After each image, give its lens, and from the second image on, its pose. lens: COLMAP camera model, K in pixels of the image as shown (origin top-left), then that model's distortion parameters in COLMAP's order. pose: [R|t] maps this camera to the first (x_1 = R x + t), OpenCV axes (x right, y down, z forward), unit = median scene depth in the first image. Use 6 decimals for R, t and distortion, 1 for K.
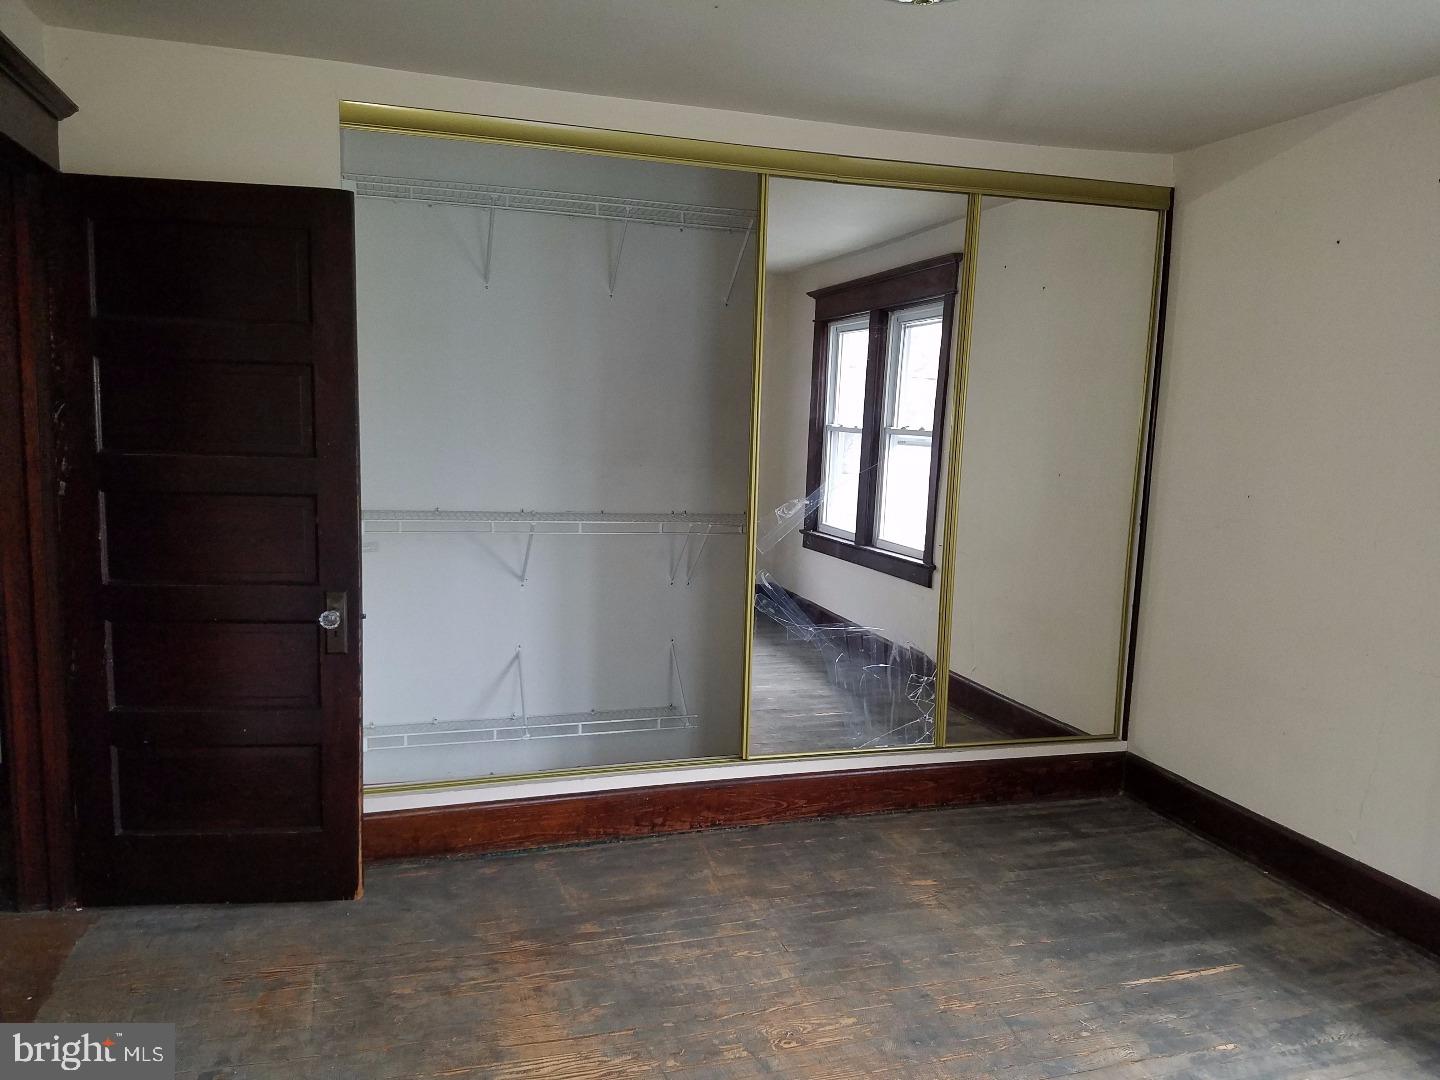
lens RADIAL K [[1123.5, 0, 720.0], [0, 1123.5, 540.0], [0, 0, 1]] dist [0.341484, -0.686293]
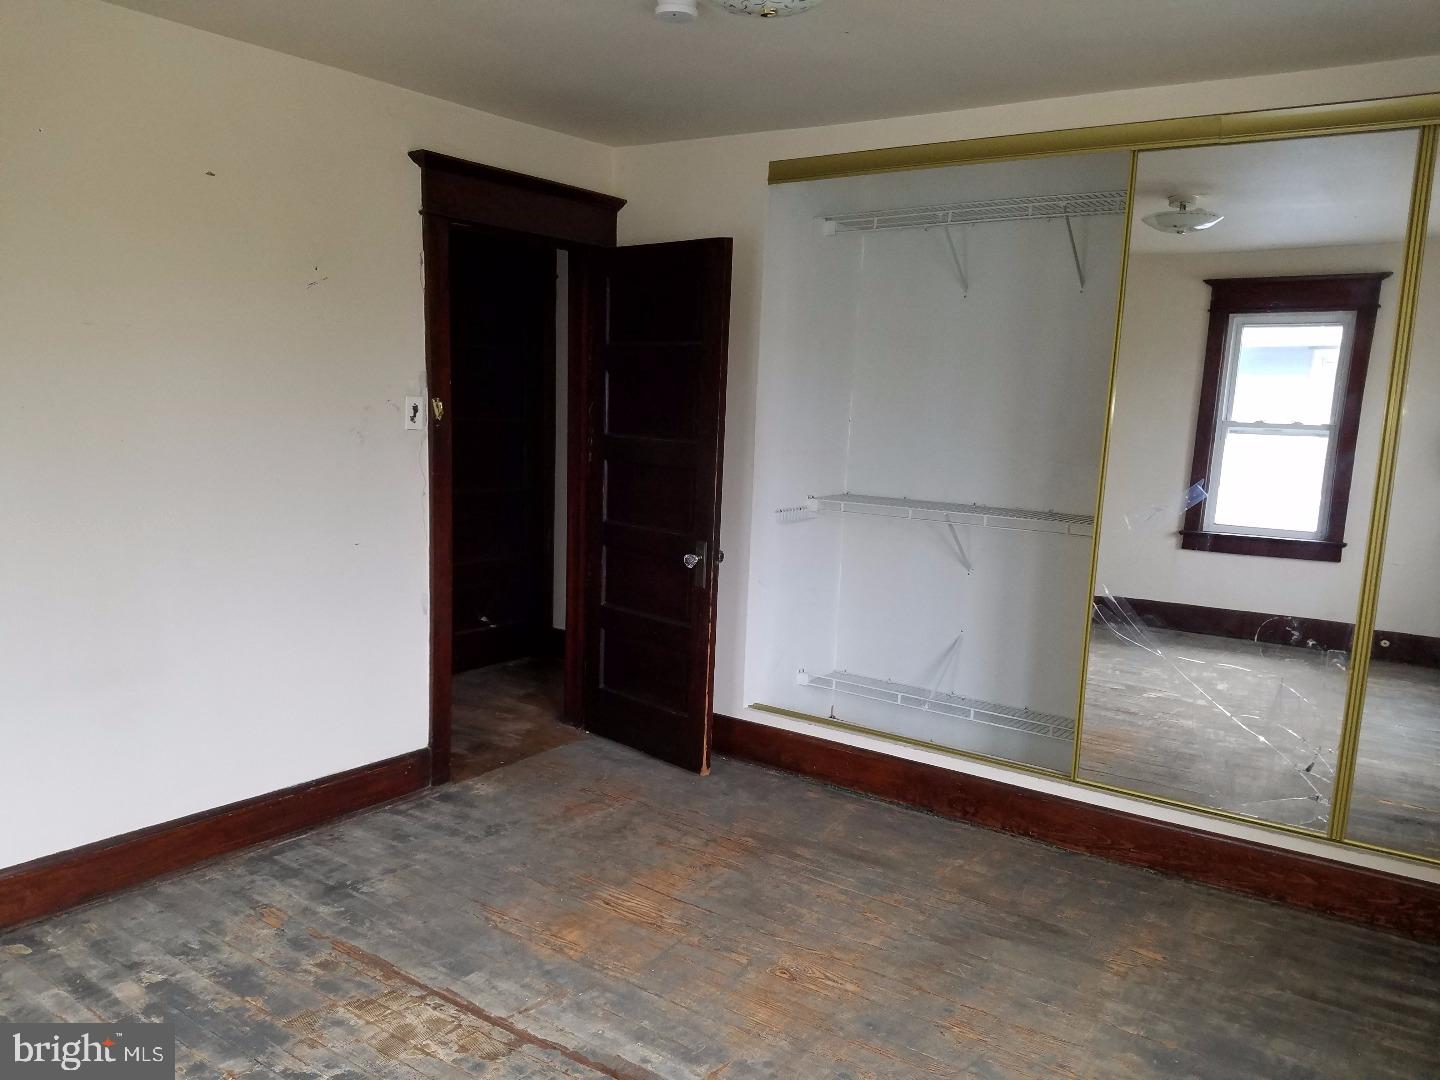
lens RADIAL K [[1109.7, 0, 720.0], [0, 1109.7, 540.0], [0, 0, 1]] dist [0.119640, -0.161282]
pose [[0.584868, 0.090197, -0.806098, 0.619220], [-0.110825, 0.993364, 0.030742, 0.001707], [0.803521, 0.071356, 0.590984, 0.222976]]
